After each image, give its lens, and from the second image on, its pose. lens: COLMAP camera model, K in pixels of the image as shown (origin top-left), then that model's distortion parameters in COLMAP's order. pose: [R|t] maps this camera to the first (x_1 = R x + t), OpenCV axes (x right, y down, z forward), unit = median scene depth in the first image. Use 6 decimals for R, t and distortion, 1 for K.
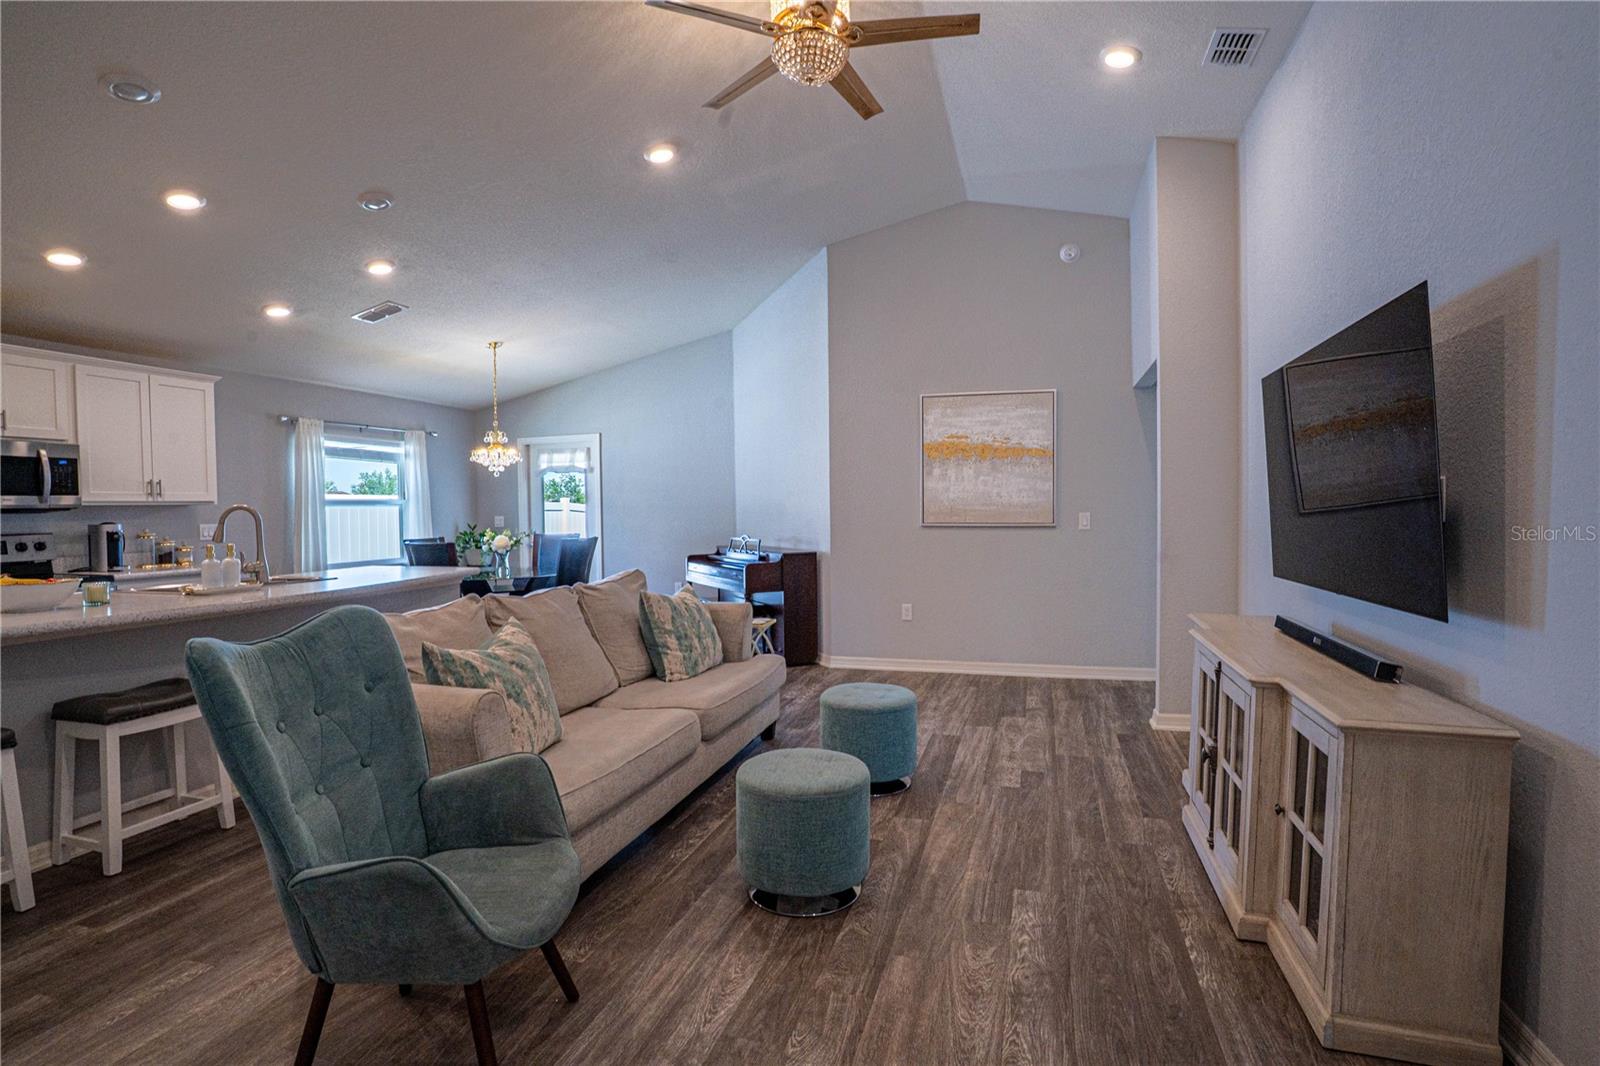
lens RADIAL K [[788.3, 0, 797.8], [0, 788.3, 529.5], [0, 0, 1]] dist [-0.067984, 0.027373]
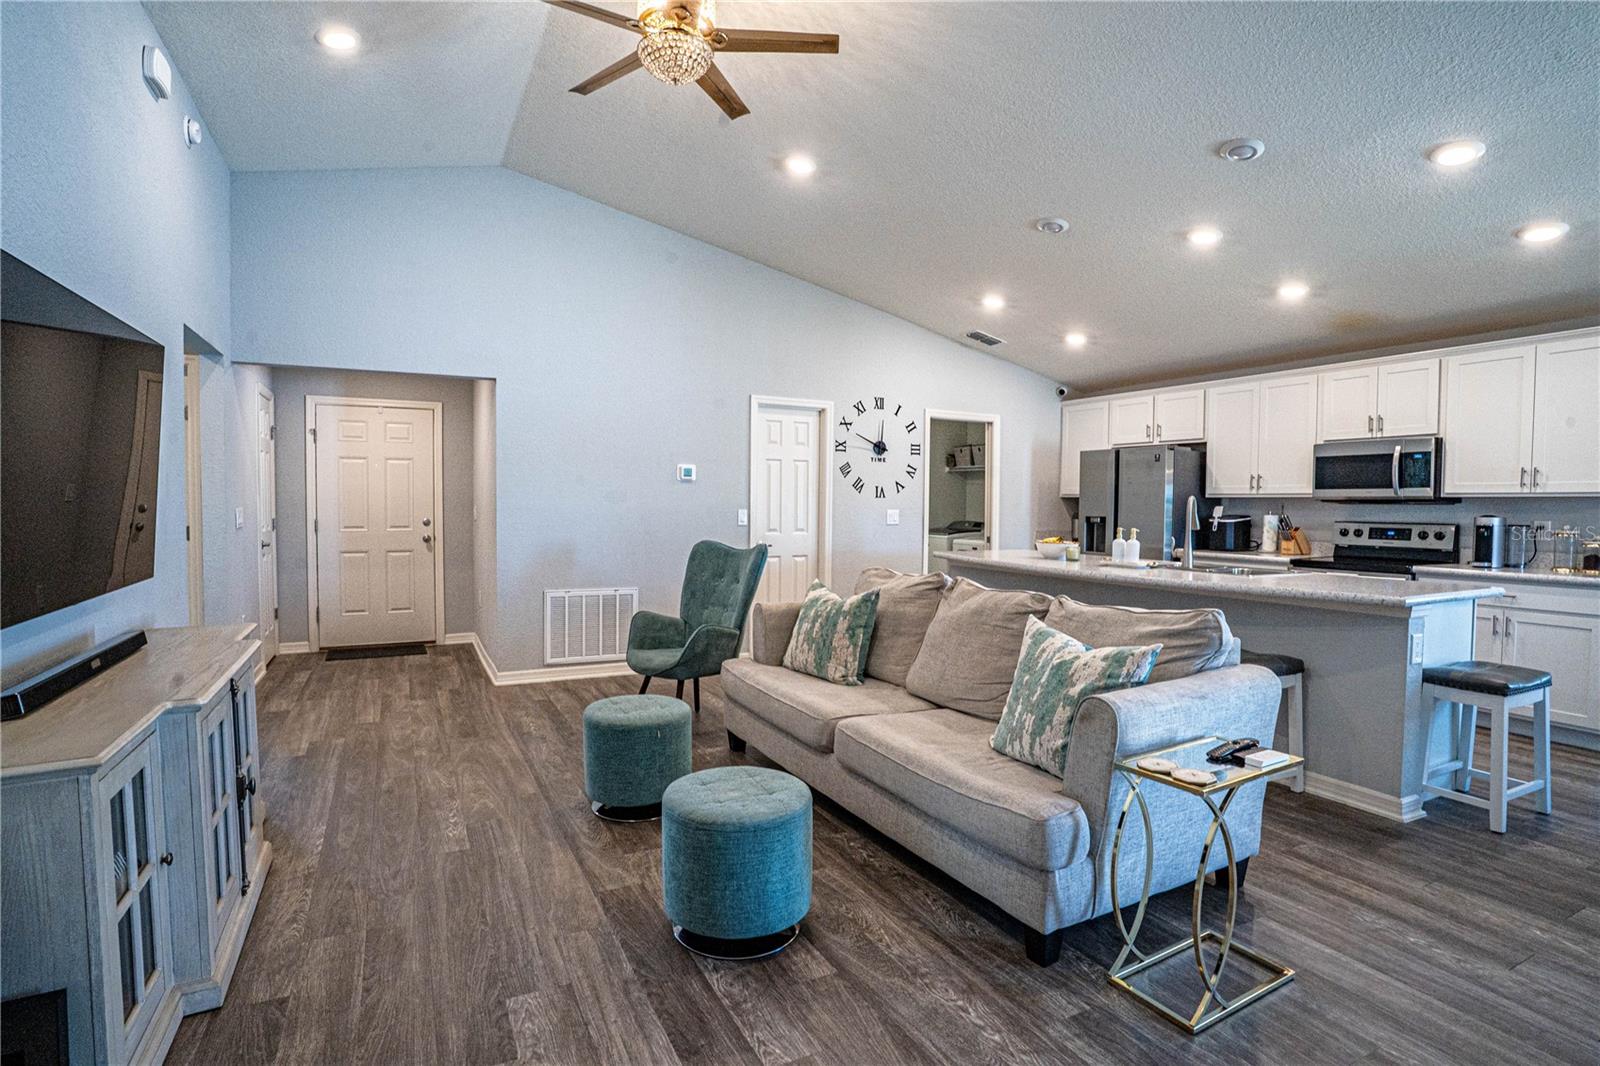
lens RADIAL K [[788.3, 0, 799.0], [0, 788.3, 529.2], [0, 0, 1]] dist [-0.067984, 0.027373]
pose [[-0.714480, 0.030375, -0.698996, 0.348822], [-0.021529, 0.997630, 0.065359, -0.034188], [0.699324, 0.061746, -0.712133, 1.039454]]
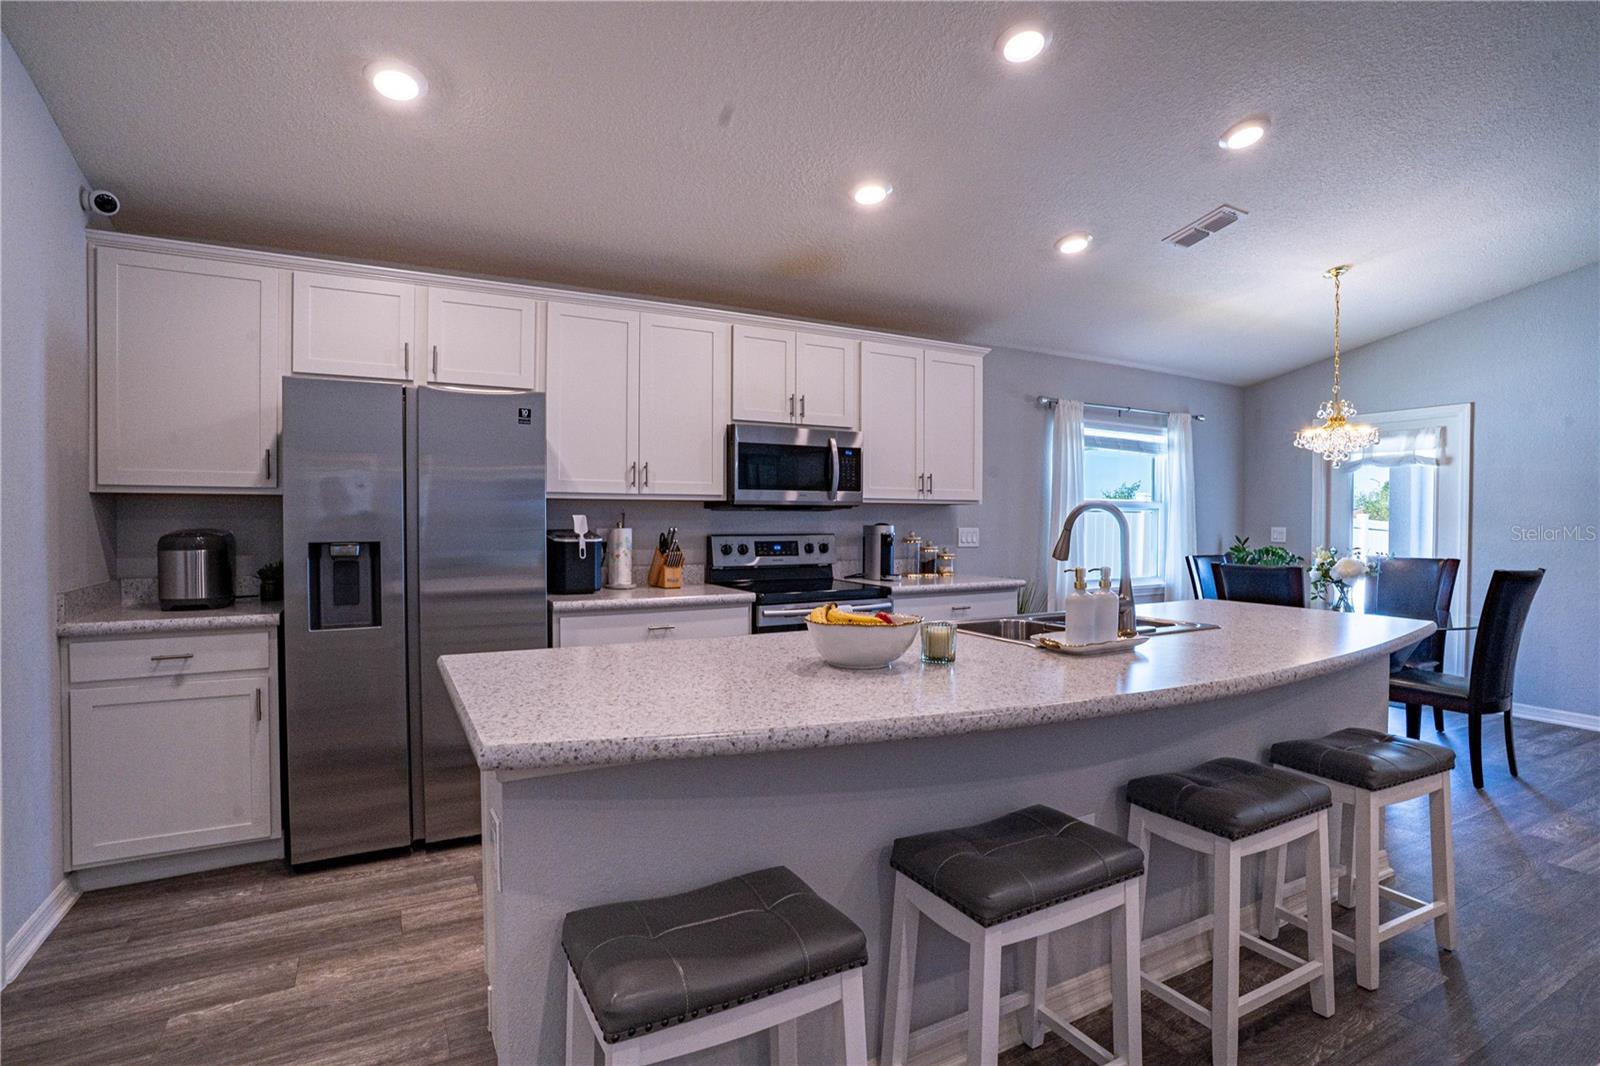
lens RADIAL K [[788.3, 0, 800.1], [0, 788.3, 530.3], [0, 0, 1]] dist [-0.067984, 0.027373]
pose [[0.717908, 0.029530, -0.695511, -0.340996], [-0.036418, 0.999325, 0.004839, -0.002104], [0.695184, 0.021855, 0.718499, 0.281908]]
